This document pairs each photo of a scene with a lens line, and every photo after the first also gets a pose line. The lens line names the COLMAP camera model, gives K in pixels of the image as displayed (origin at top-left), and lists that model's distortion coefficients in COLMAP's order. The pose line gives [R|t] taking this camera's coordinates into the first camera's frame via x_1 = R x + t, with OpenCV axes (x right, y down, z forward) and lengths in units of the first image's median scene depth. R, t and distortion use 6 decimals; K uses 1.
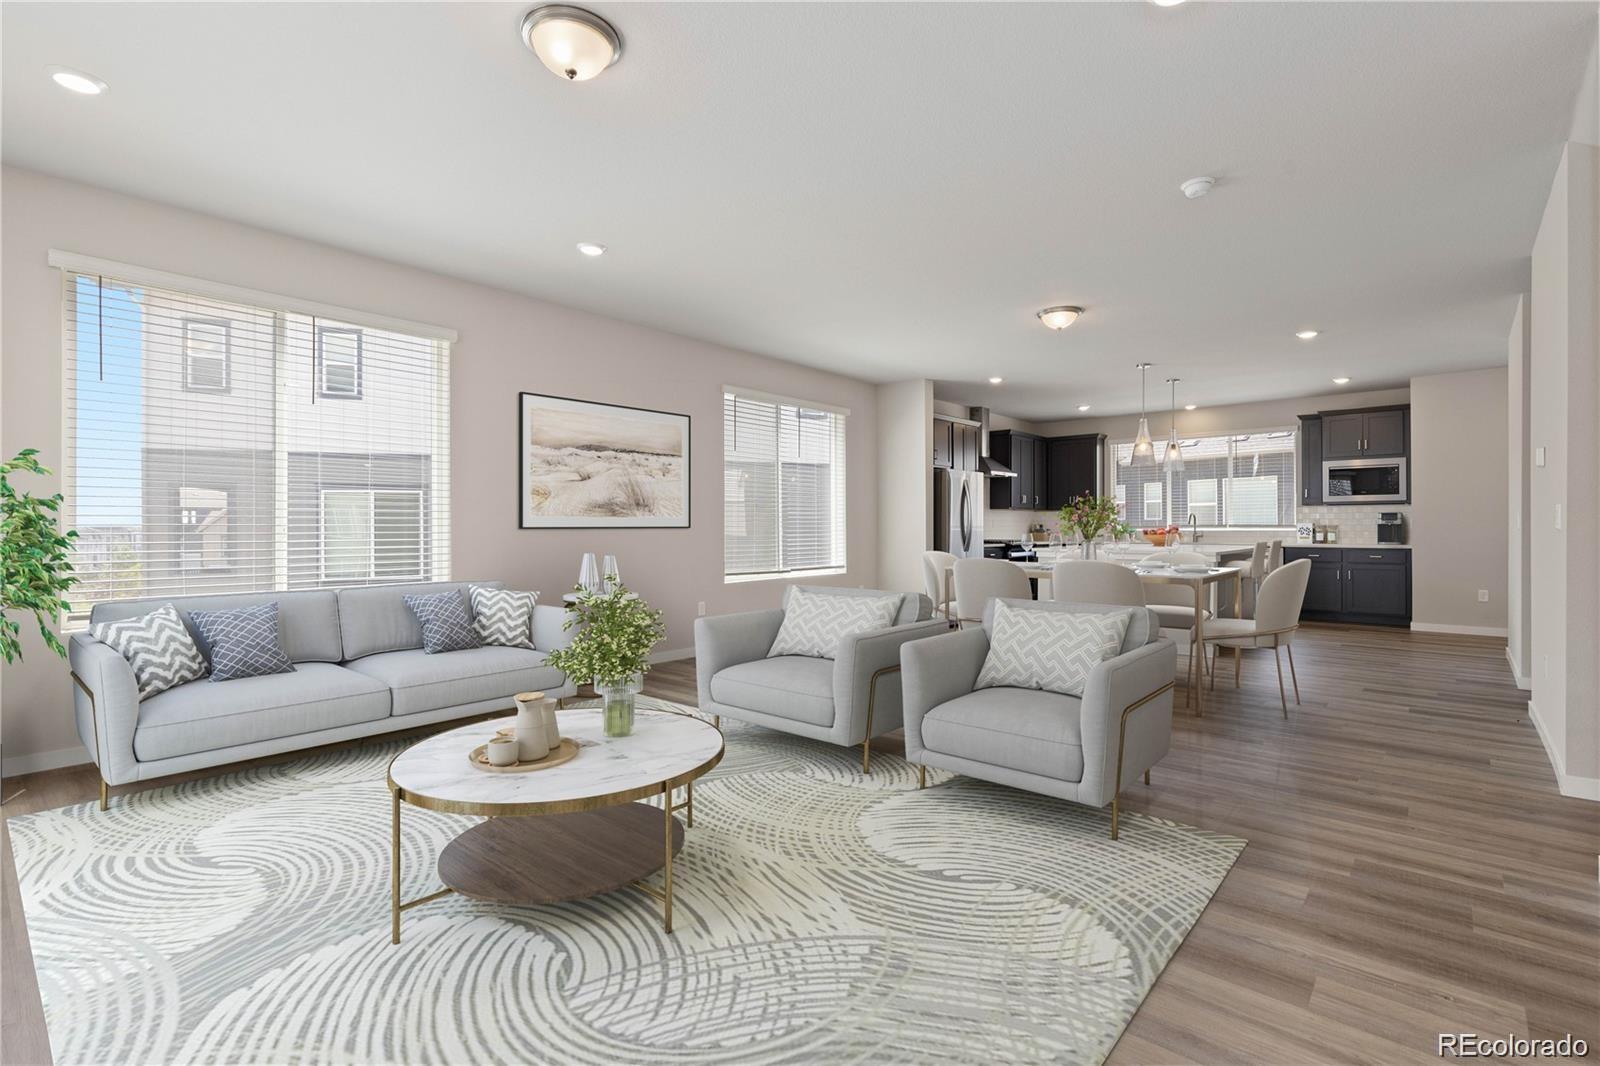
lens RADIAL K [[741.3, 0, 804.9], [0, 741.3, 527.3], [0, 0, 1]] dist [0.005813, 0.001217]
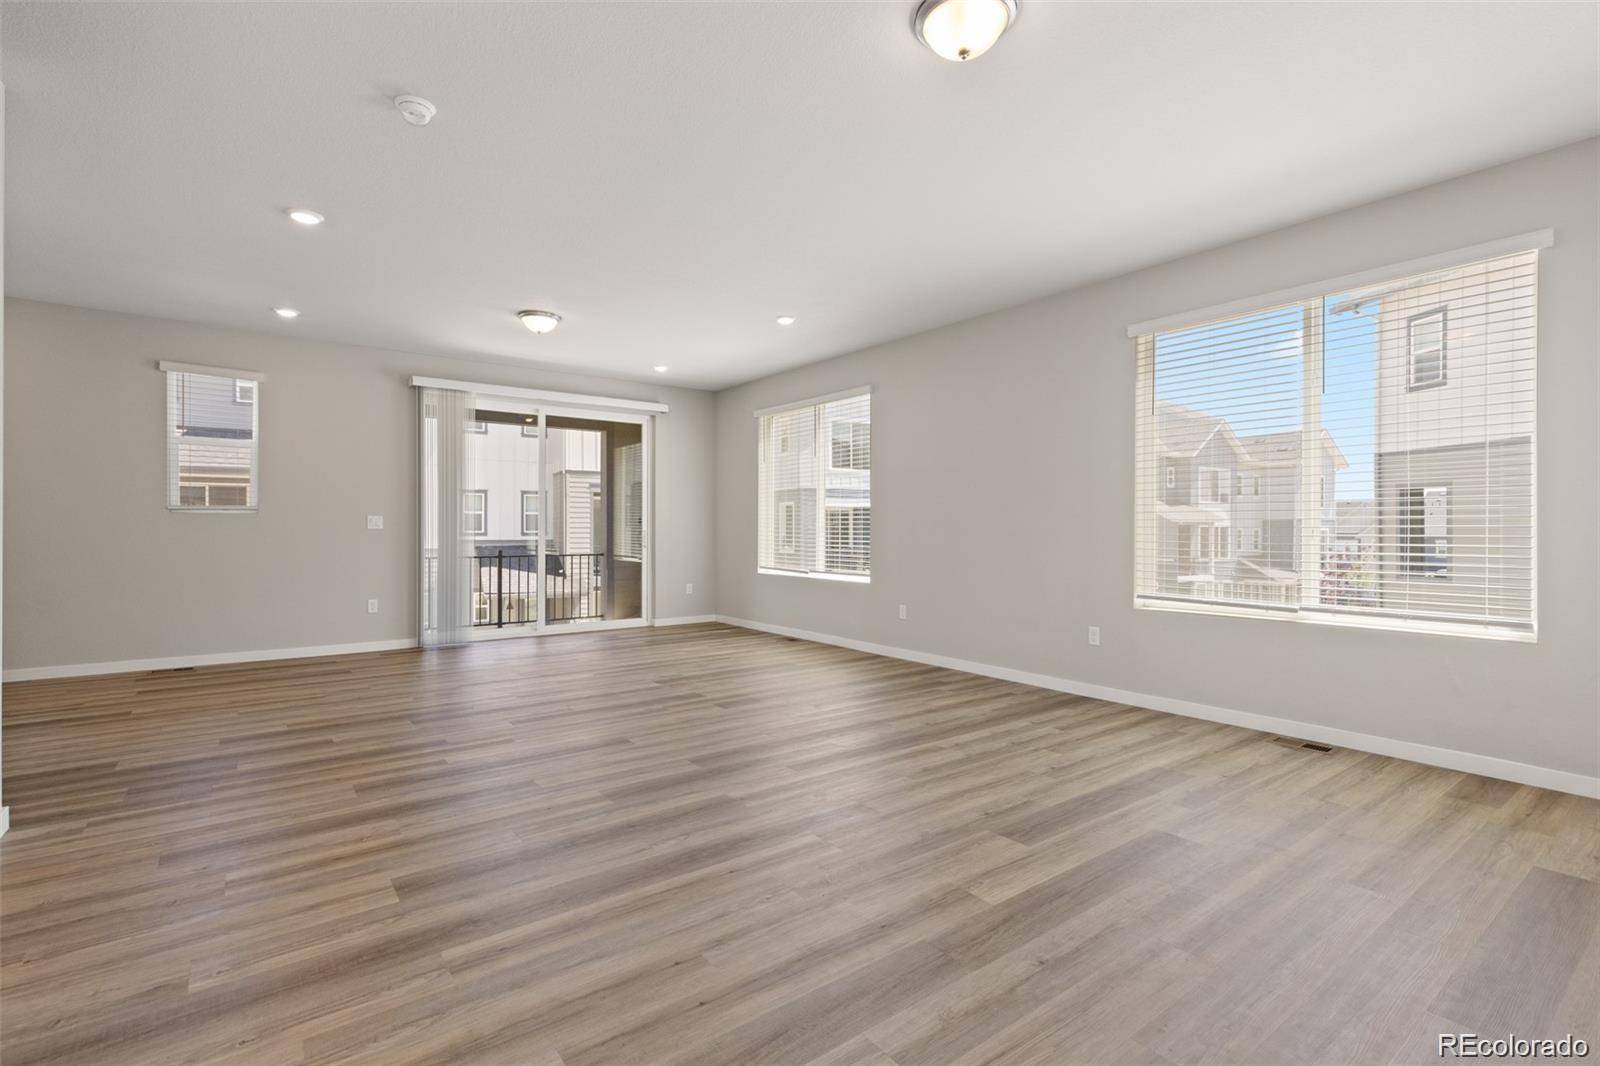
lens RADIAL K [[741.3, 0, 796.8], [0, 741.3, 529.4], [0, 0, 1]] dist [0.005813, 0.001217]
pose [[-0.213819, 0.002992, -0.976869, 0.529750], [0.002566, 0.999994, 0.002501, 0.001529], [0.976870, -0.001972, -0.213825, 0.675343]]
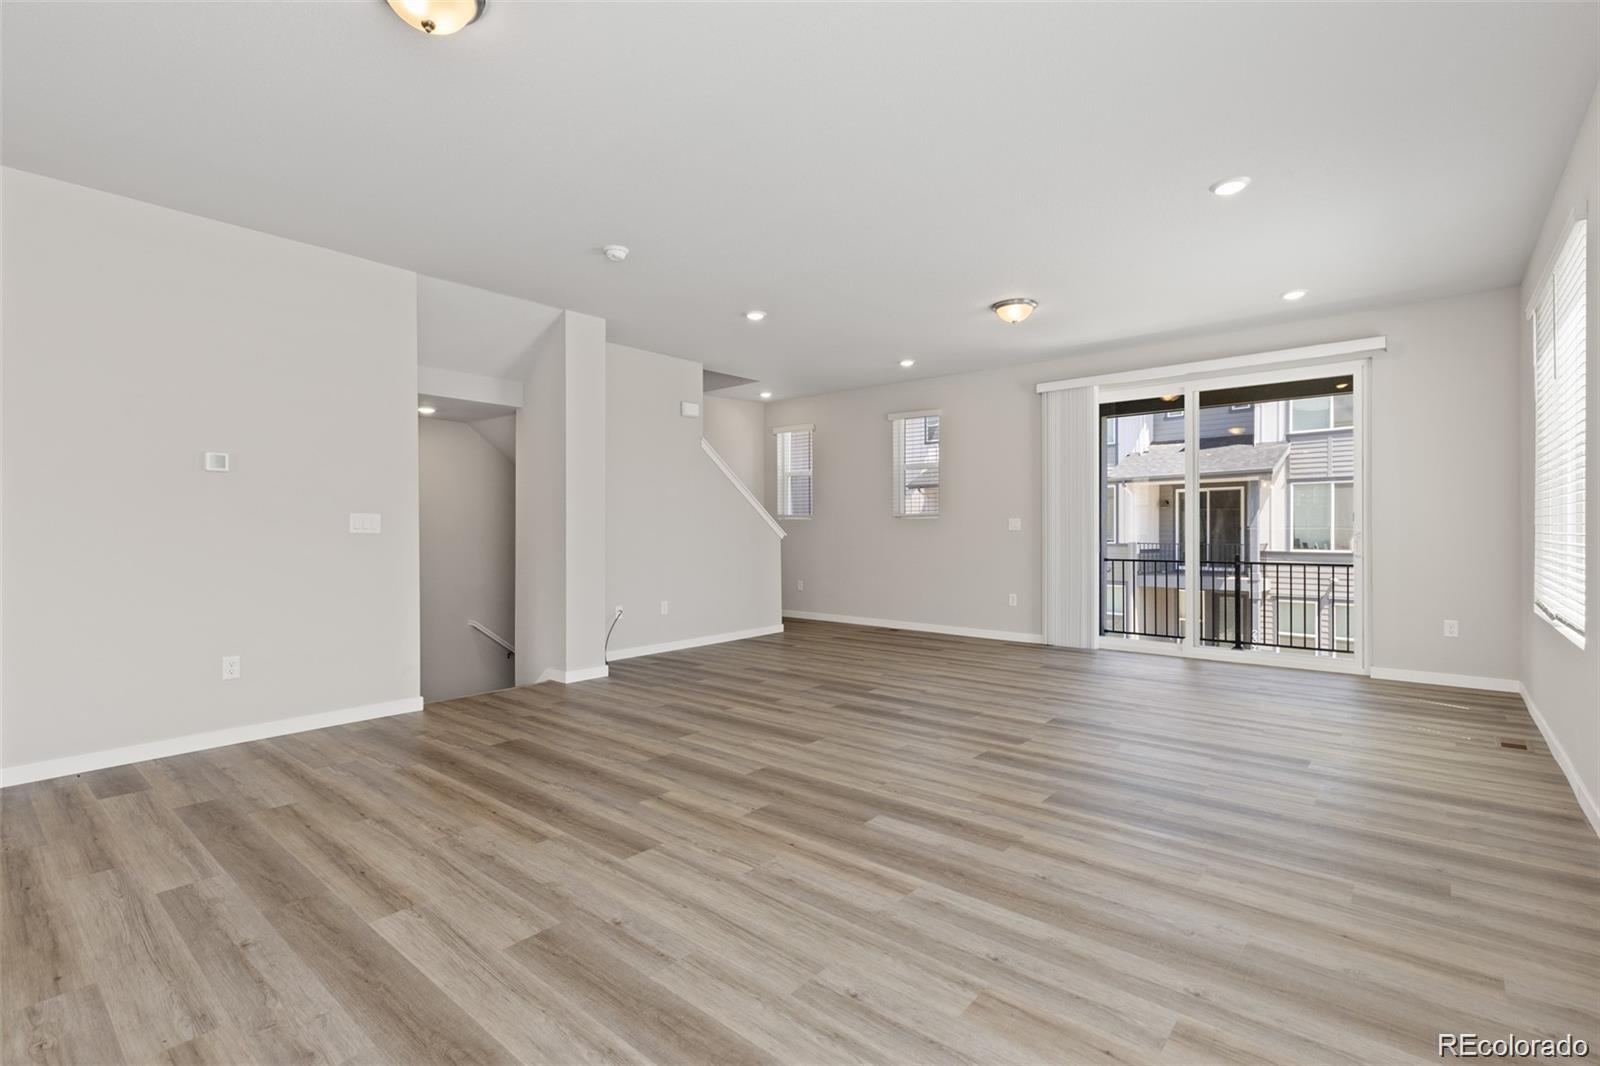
lens RADIAL K [[741.3, 0, 785.1], [0, 741.3, 534.8], [0, 0, 1]] dist [0.005813, 0.001217]
pose [[-0.999931, 0.005153, 0.010578, 0.090461], [0.005185, 0.999982, 0.003010, 0.003425], [-0.010563, 0.003065, -0.999940, 0.952217]]
